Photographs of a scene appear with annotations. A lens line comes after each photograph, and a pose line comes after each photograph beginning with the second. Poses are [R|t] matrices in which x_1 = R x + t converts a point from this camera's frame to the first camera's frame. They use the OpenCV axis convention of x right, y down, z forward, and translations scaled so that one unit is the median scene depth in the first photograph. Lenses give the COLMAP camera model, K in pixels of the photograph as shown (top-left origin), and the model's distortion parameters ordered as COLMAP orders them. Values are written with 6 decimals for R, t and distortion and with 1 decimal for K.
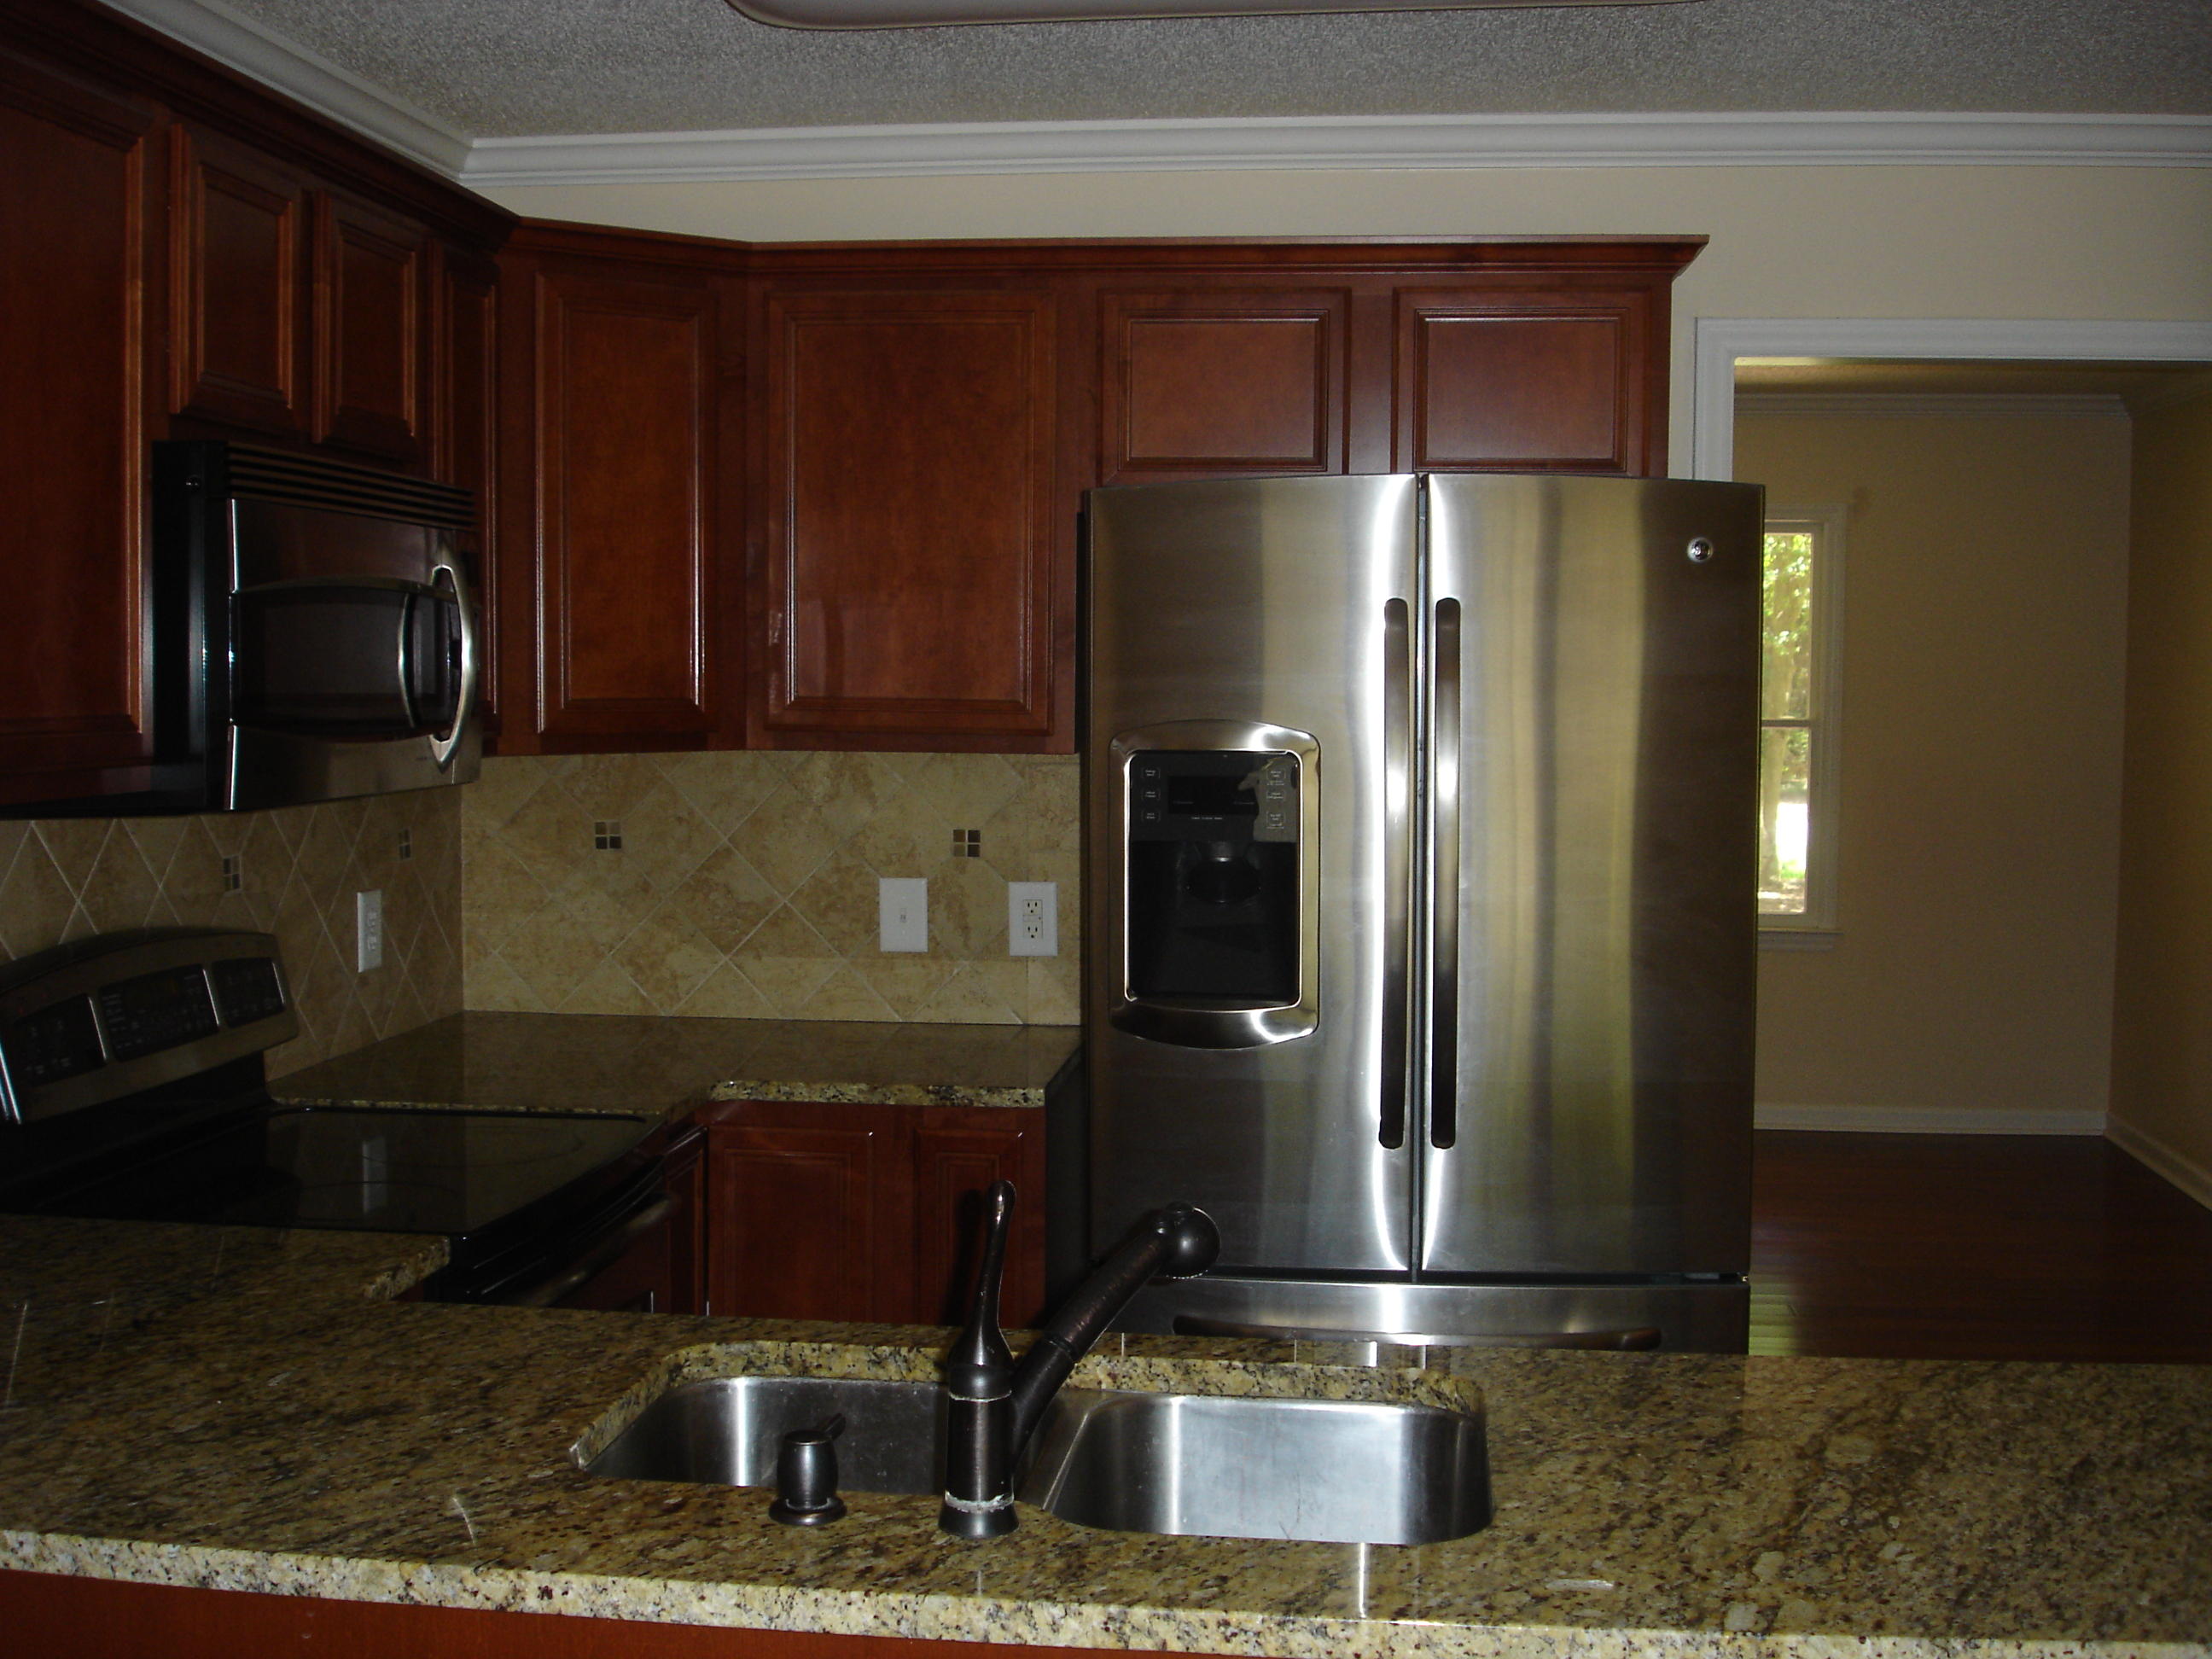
lens RADIAL K [[2528.1, 0, 1099.6], [0, 2528.1, 838.1], [0, 0, 1]] dist [-0.119199, 0.000000]
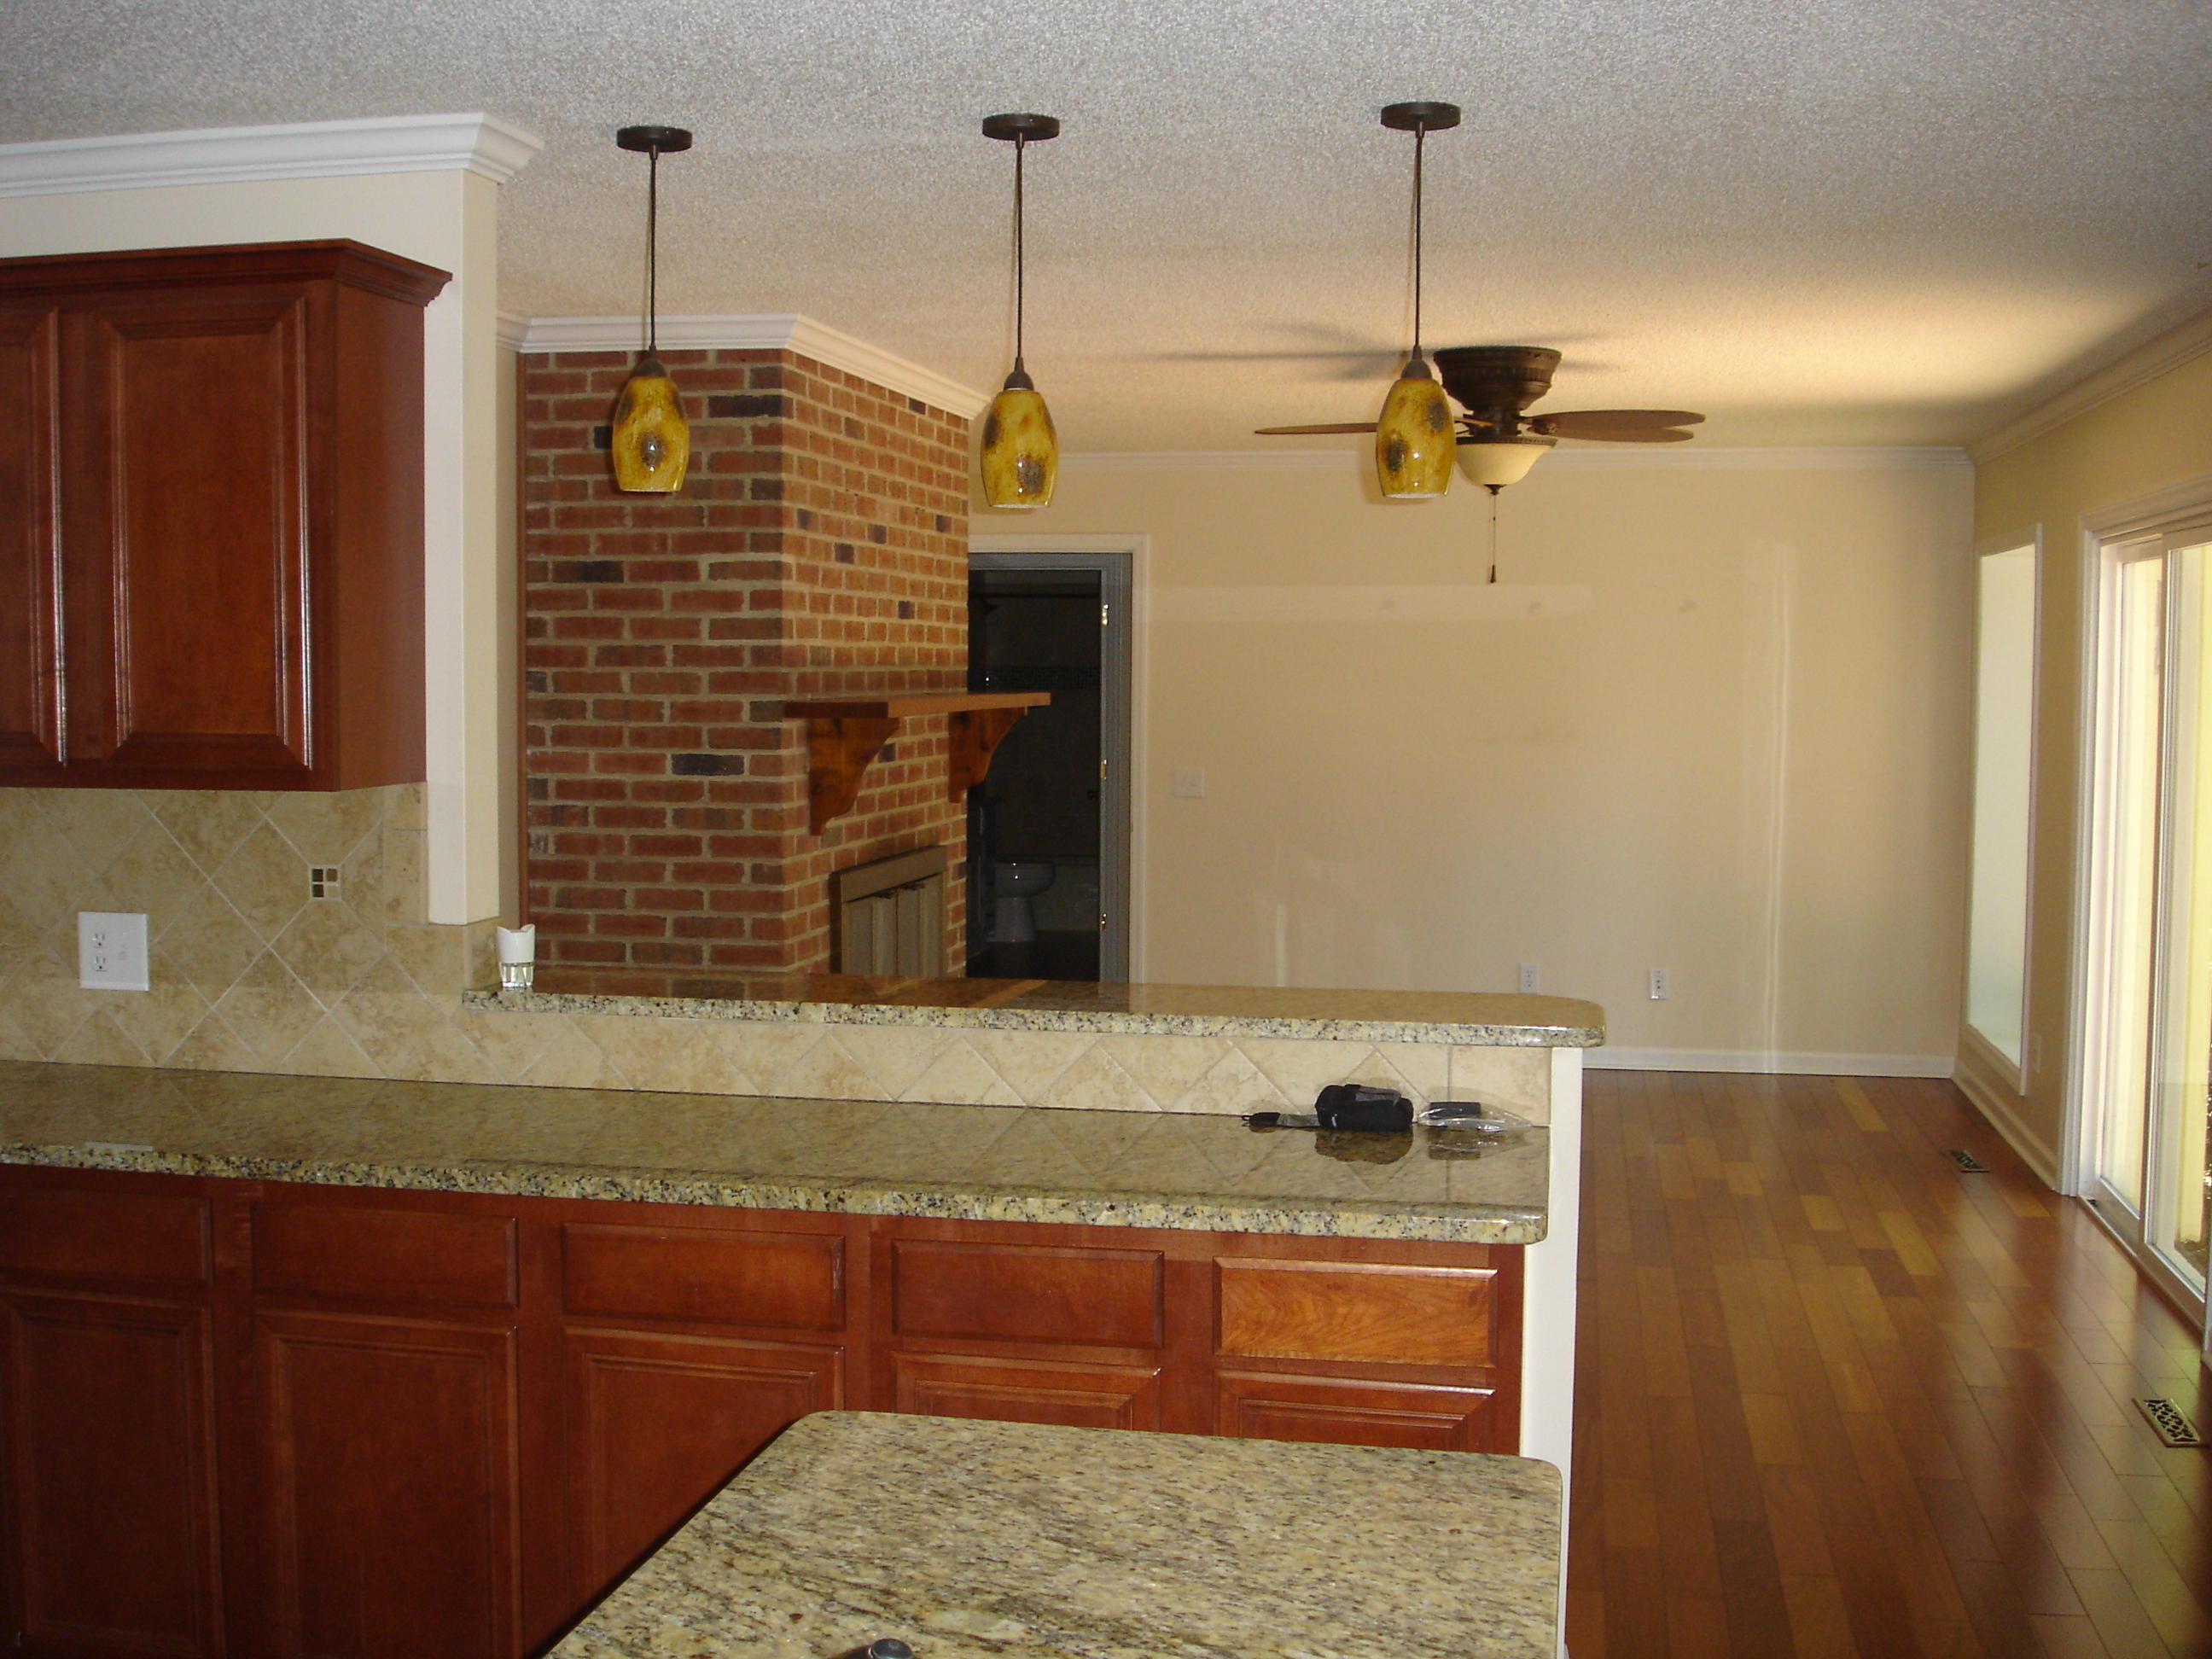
lens RADIAL K [[2451.0, 0, 1106.7], [0, 2451.0, 831.6], [0, 0, 1]] dist [-0.066773, 0.000000]
pose [[0.060804, -0.071735, 0.995569, -0.414669], [0.055894, 0.996094, 0.068359, -0.074819], [-0.996583, 0.051490, 0.064576, 0.650175]]
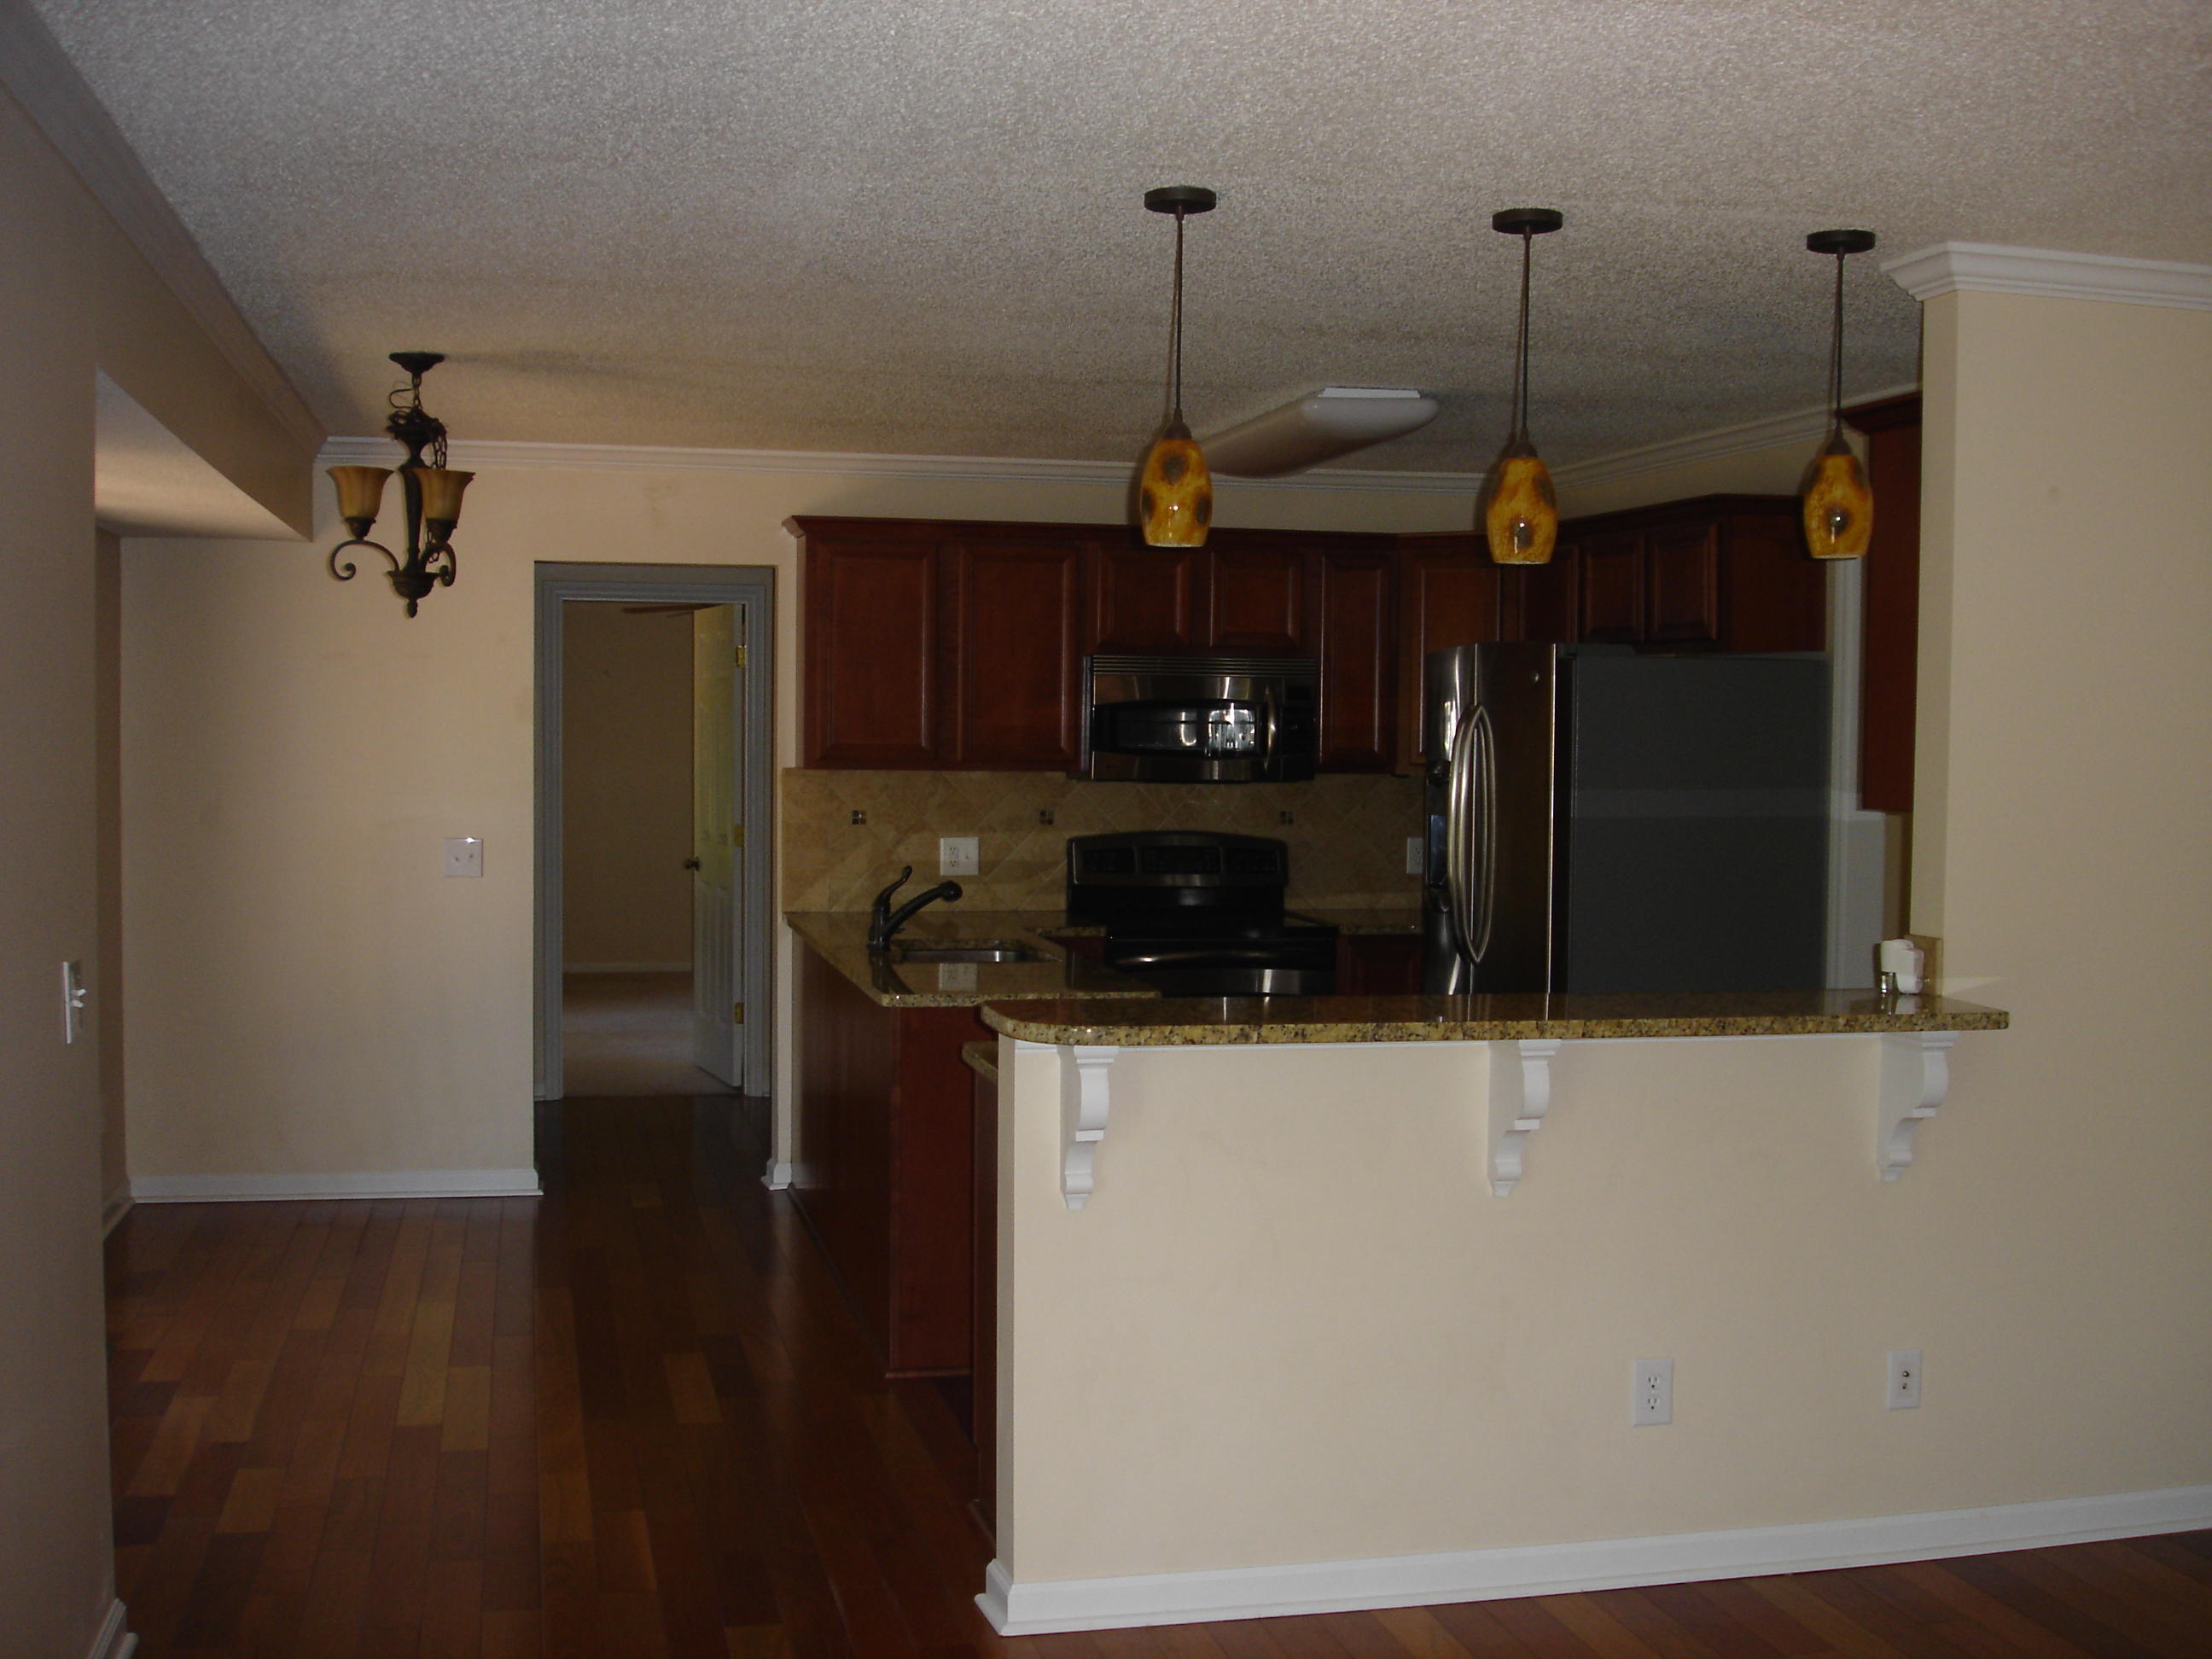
lens RADIAL K [[2528.1, 0, 1107.8], [0, 2528.1, 818.1], [0, 0, 1]] dist [-0.119199, 0.000000]
pose [[0.352647, 0.036826, -0.935032, 2.529400], [-0.075771, 0.997068, 0.010692, 0.001503], [0.932684, 0.067078, 0.354403, -0.050226]]
